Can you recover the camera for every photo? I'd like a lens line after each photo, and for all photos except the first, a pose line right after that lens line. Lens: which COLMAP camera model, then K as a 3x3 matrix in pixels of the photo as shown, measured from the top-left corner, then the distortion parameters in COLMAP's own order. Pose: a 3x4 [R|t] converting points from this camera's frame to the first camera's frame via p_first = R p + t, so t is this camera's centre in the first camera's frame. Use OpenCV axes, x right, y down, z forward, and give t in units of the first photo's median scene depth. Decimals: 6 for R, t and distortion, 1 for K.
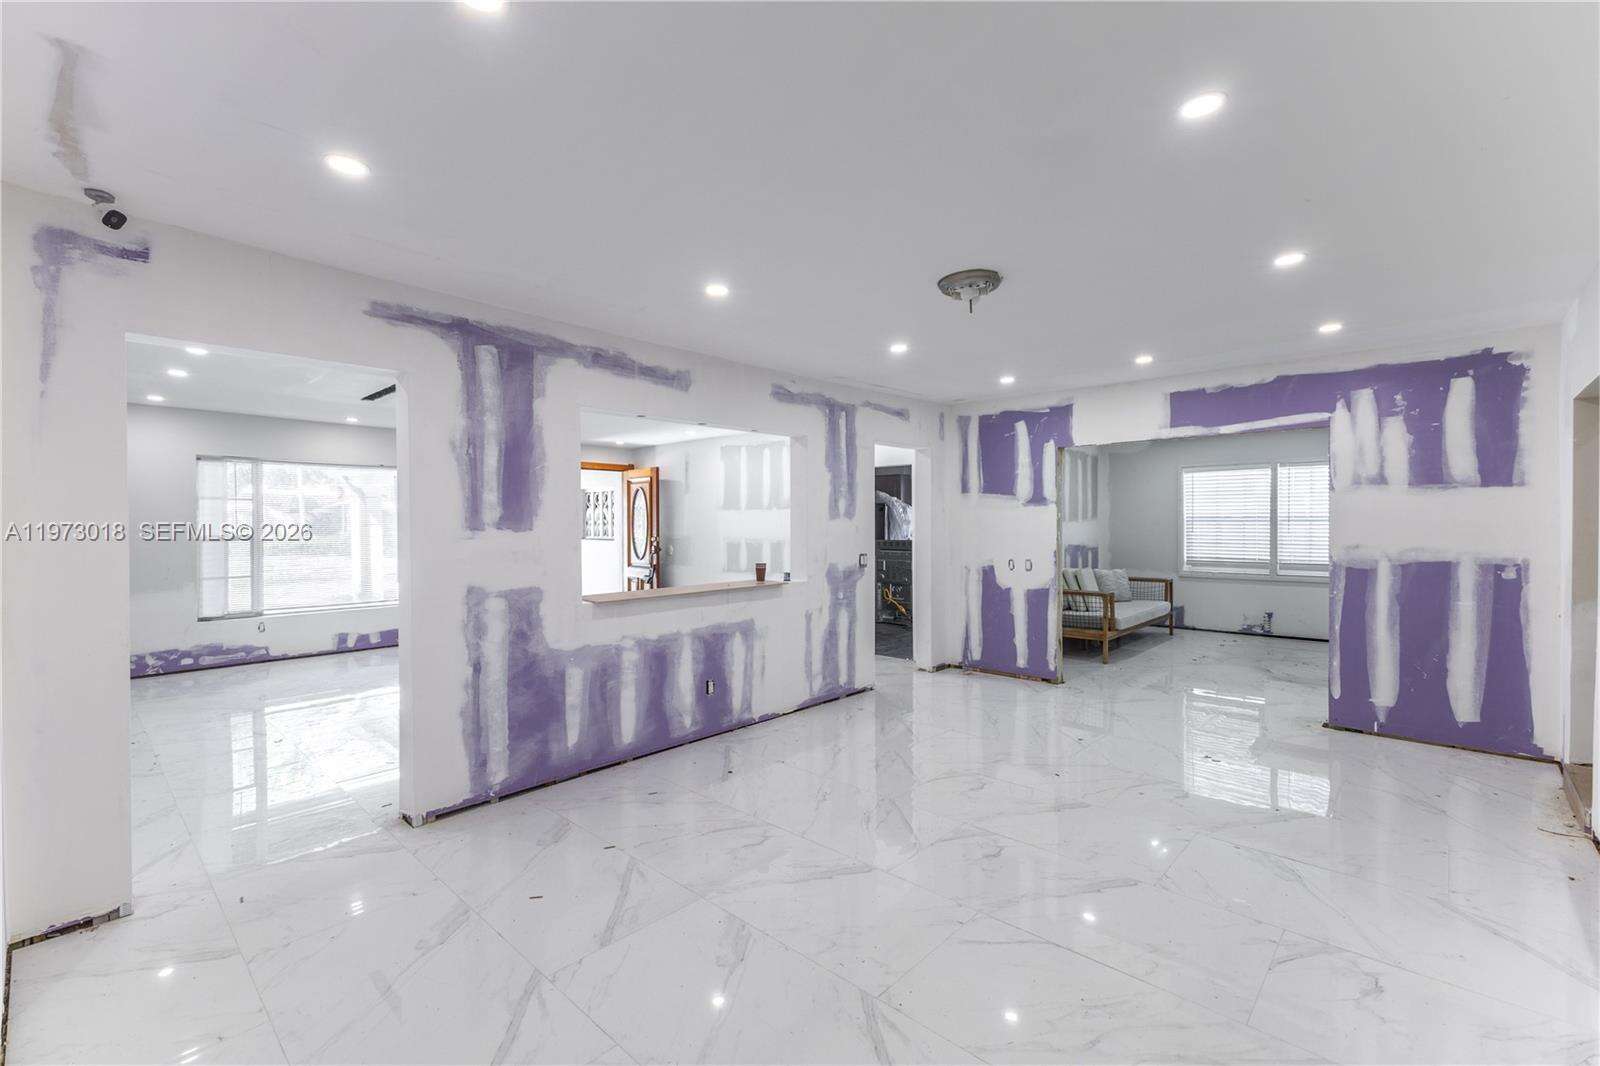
lens RADIAL K [[680.8, 0, 805.0], [0, 680.8, 528.8], [0, 0, 1]] dist [0.001933, -0.000430]
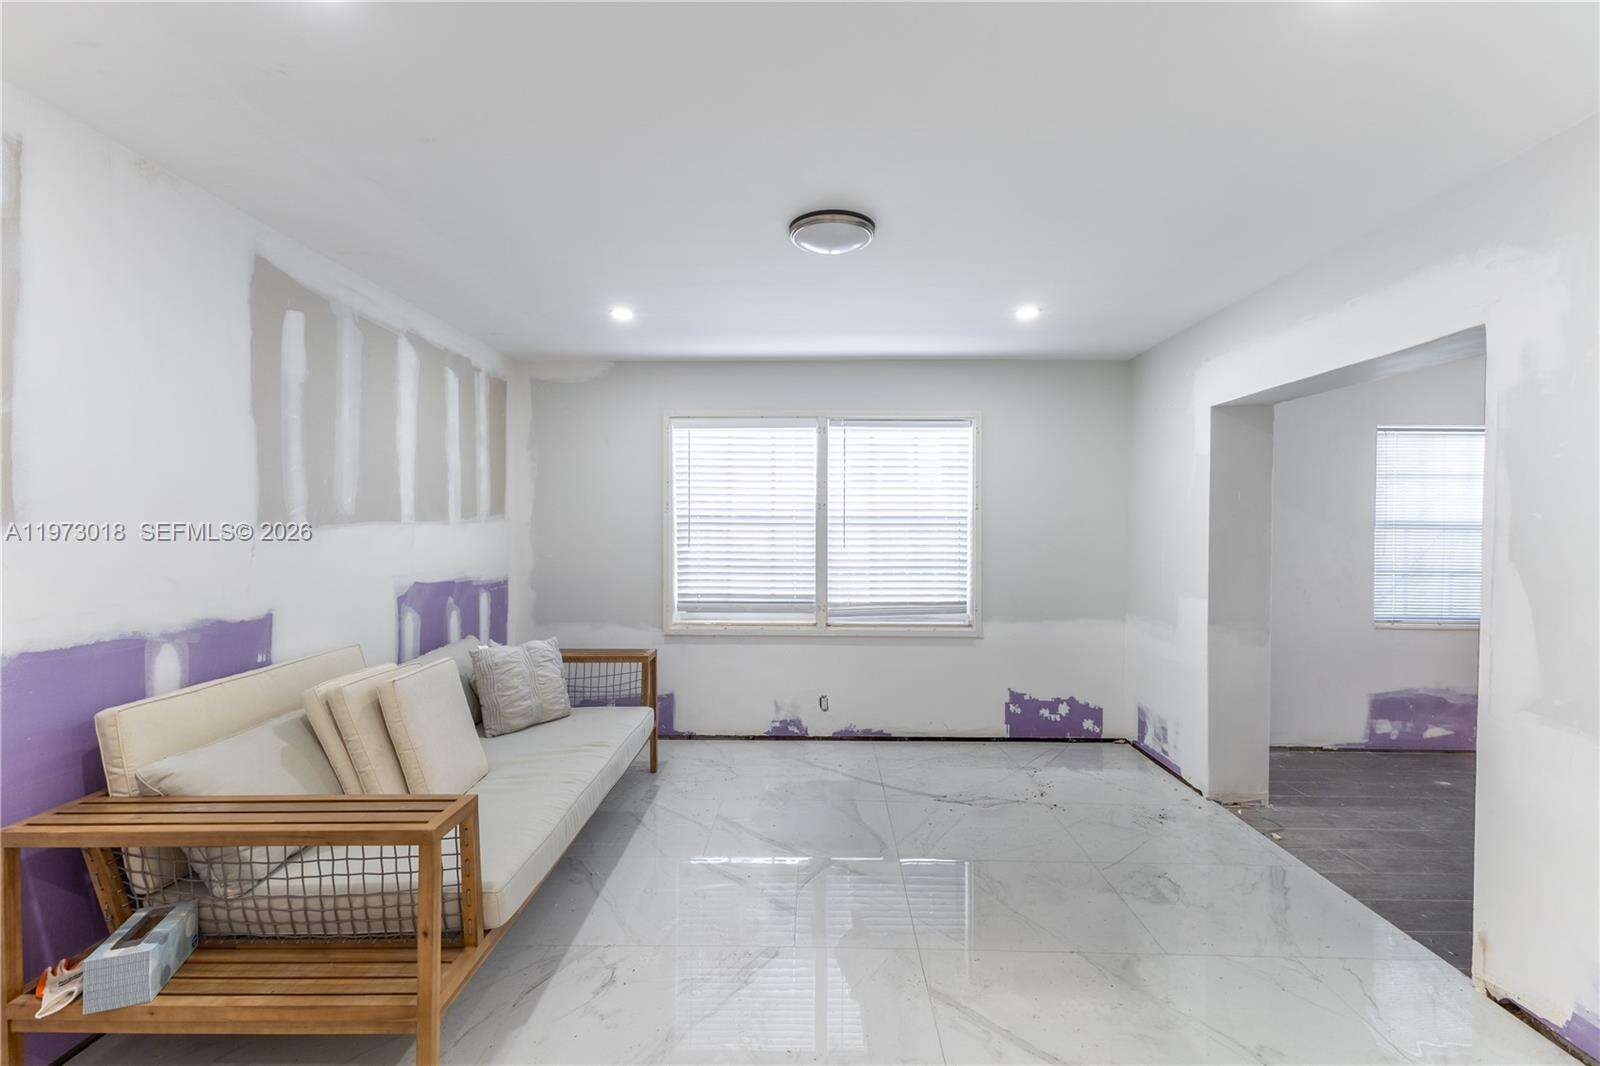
lens RADIAL K [[697.5, 0, 798.1], [0, 697.5, 535.6], [0, 0, 1]] dist [0.002502, 0.000089]
pose [[0.752424, -0.003684, 0.658669, 0.288859], [-0.001972, 0.999967, 0.007846, -0.006846], [-0.658676, -0.007202, 0.752392, 0.557042]]
